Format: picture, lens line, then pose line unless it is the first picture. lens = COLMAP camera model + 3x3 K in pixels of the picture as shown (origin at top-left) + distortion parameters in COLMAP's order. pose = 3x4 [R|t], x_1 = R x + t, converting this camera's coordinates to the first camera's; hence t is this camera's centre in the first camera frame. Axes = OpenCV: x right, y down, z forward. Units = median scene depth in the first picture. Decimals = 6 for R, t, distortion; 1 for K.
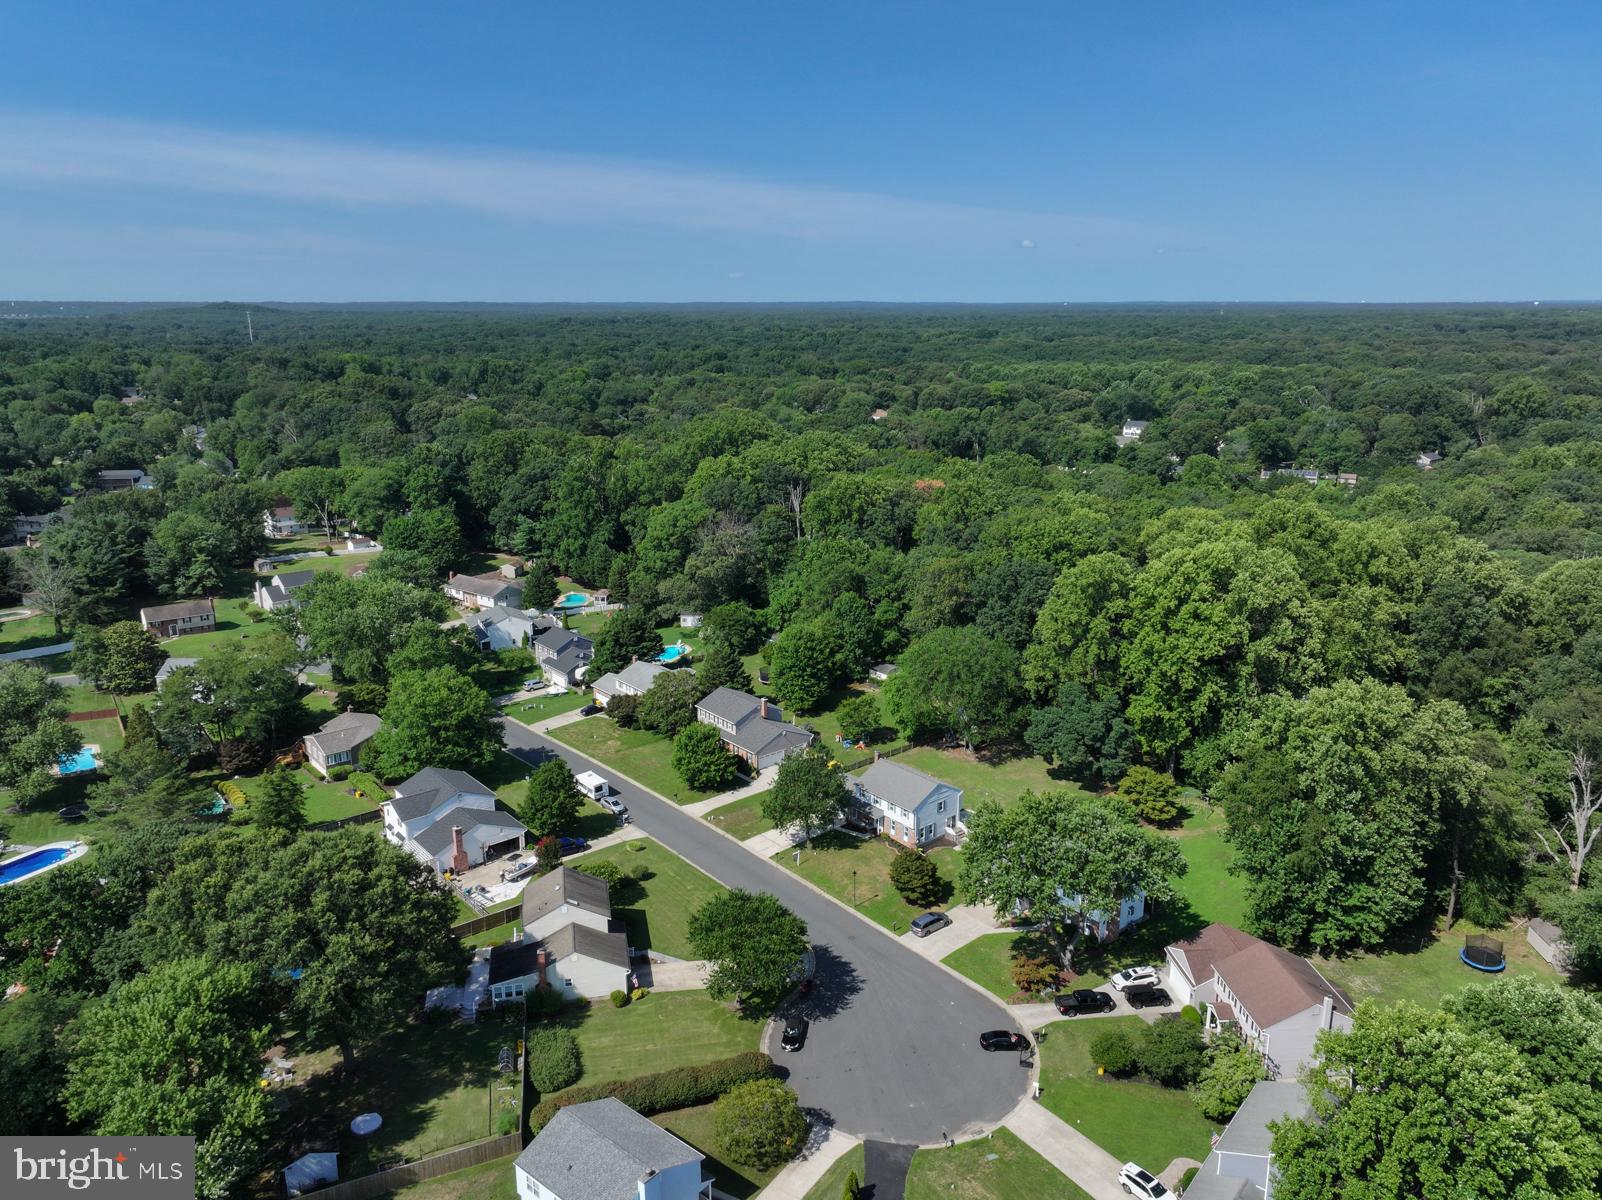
lens RADIAL K [[1127.7, 0, 807.6], [0, 1127.7, 601.2], [0, 0, 1]] dist [0.007056, 0.005721]
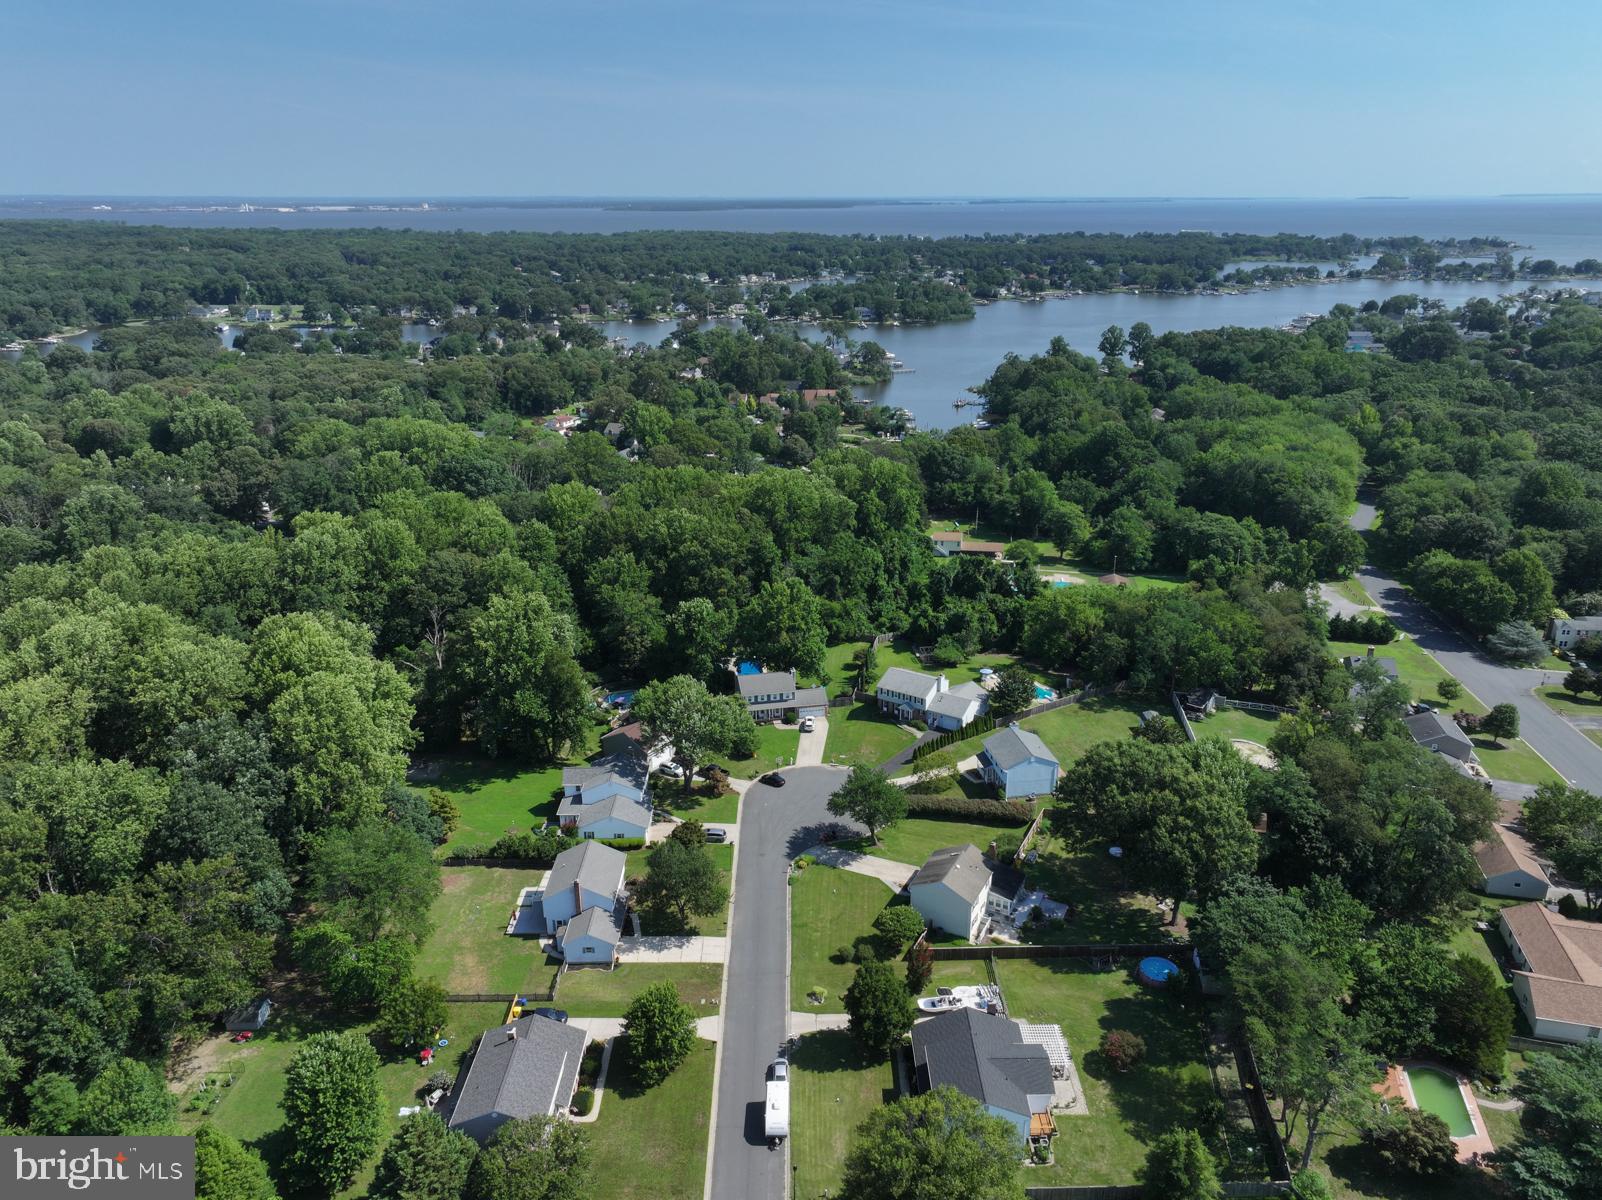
lens RADIAL K [[1123.3, 0, 801.0], [0, 1123.3, 600.0], [0, 0, 1]] dist [0.021117, 0.004978]
pose [[-0.767726, -0.209952, 0.605406, -0.511553], [0.168069, 0.845743, 0.506431, -0.432751], [-0.618344, 0.490550, -0.614012, 1.131997]]
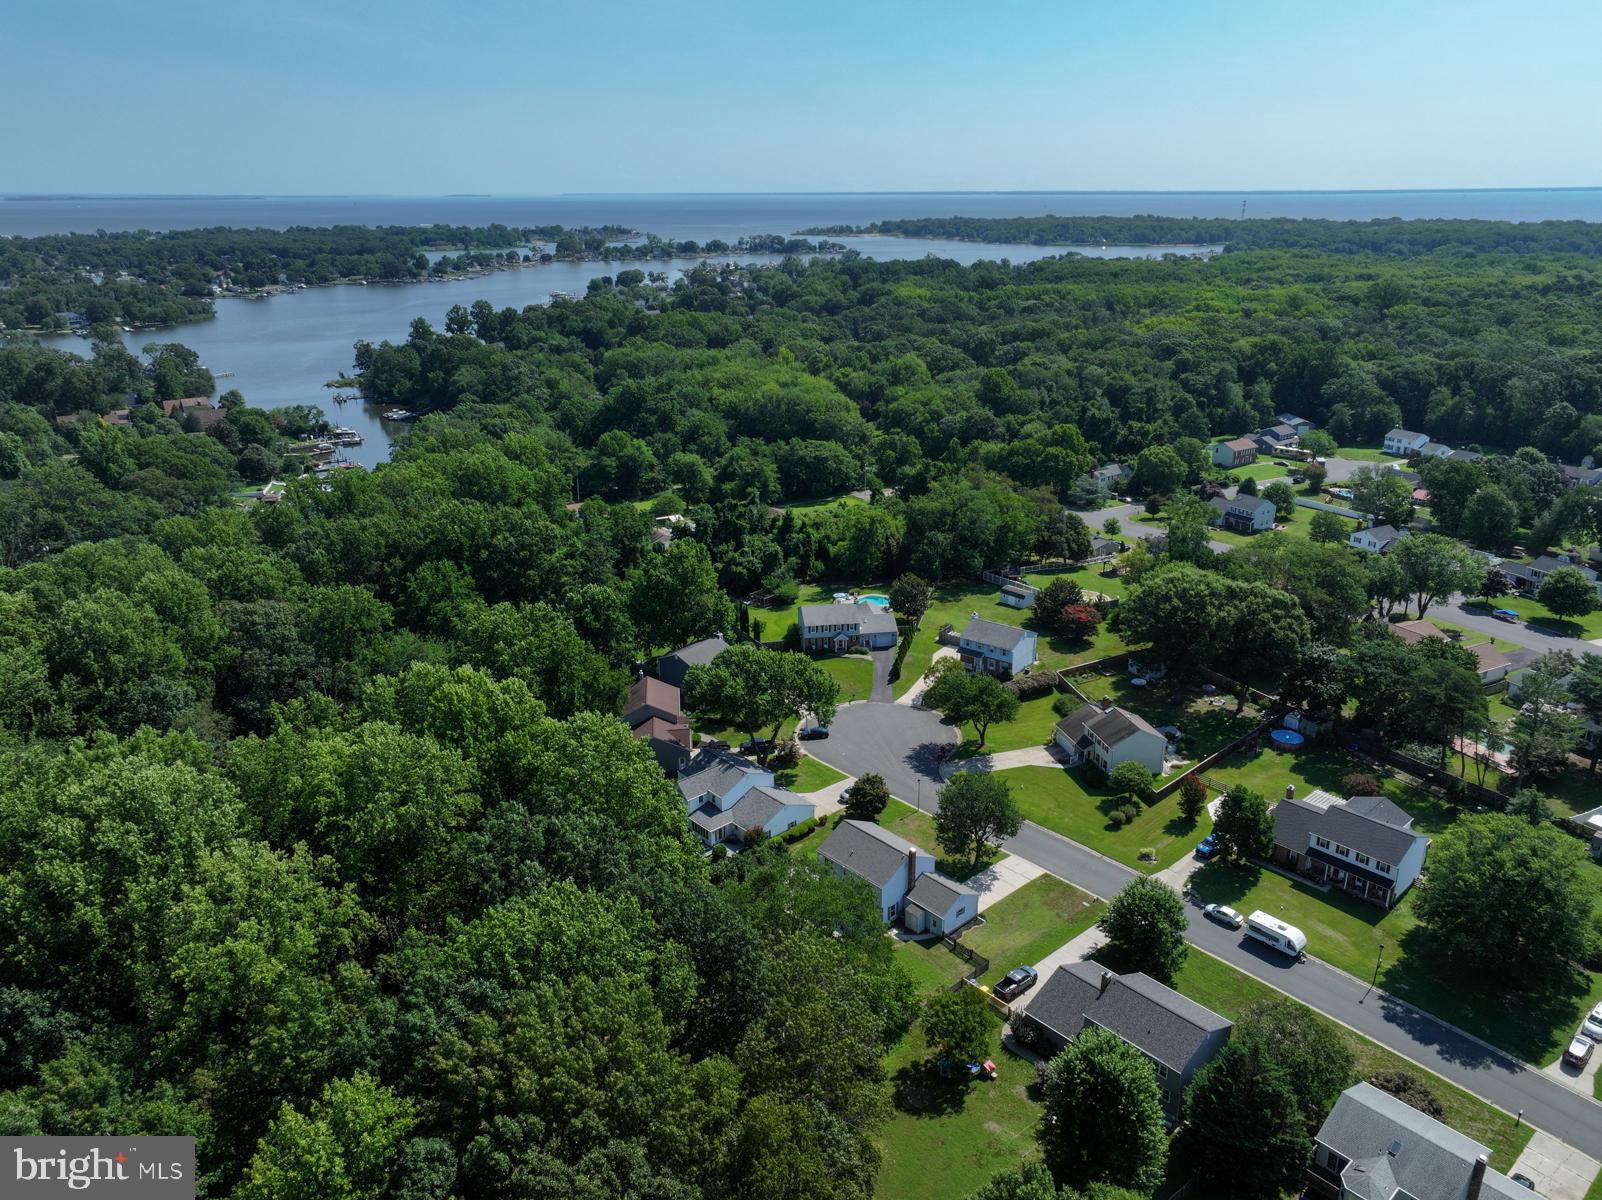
lens RADIAL K [[1127.7, 0, 807.6], [0, 1127.7, 601.2], [0, 0, 1]] dist [0.007056, 0.005721]
pose [[-0.999626, 0.018195, -0.020440, 0.128470], [0.003301, 0.821657, 0.569973, -0.426632], [0.027165, 0.569692, -0.821409, 1.335276]]
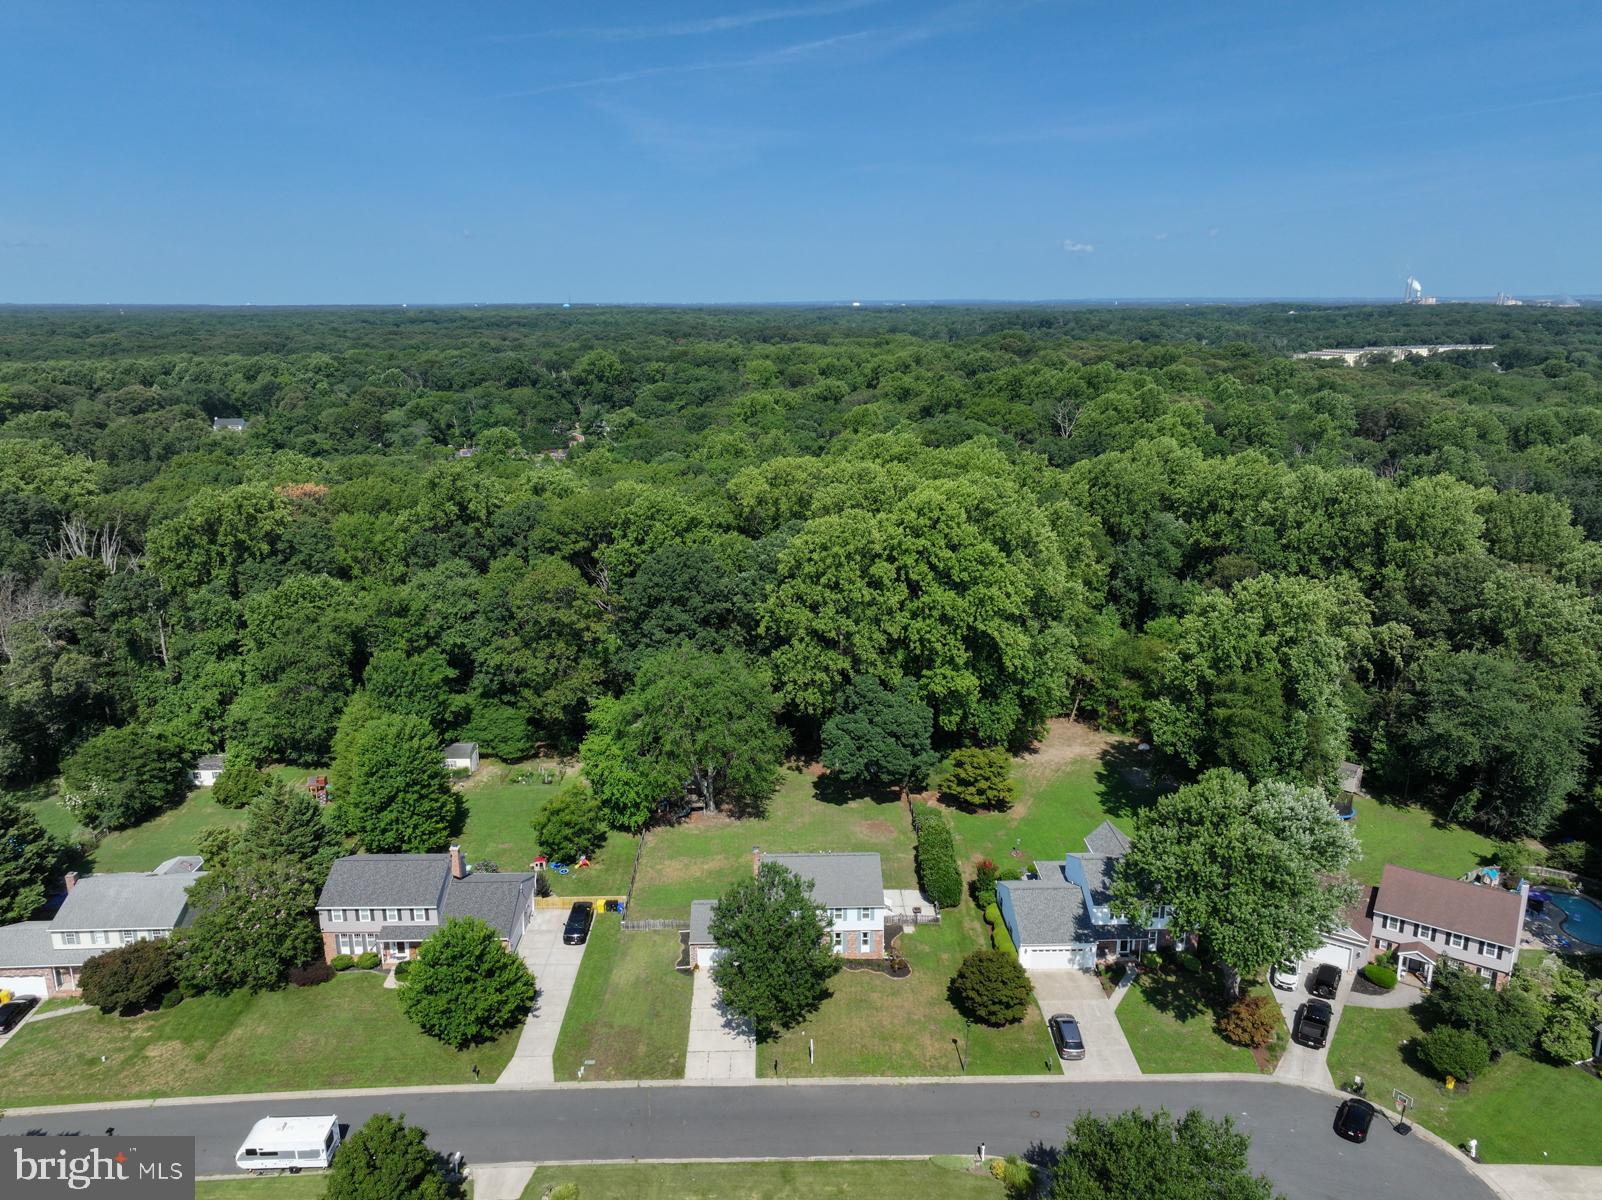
lens RADIAL K [[1127.7, 0, 807.6], [0, 1127.7, 601.2], [0, 0, 1]] dist [0.007056, 0.005721]
pose [[0.630809, -0.204756, 0.748435, -0.322785], [0.206250, 0.974102, 0.092658, -0.052701], [-0.748025, 0.095915, 0.656703, 0.442422]]
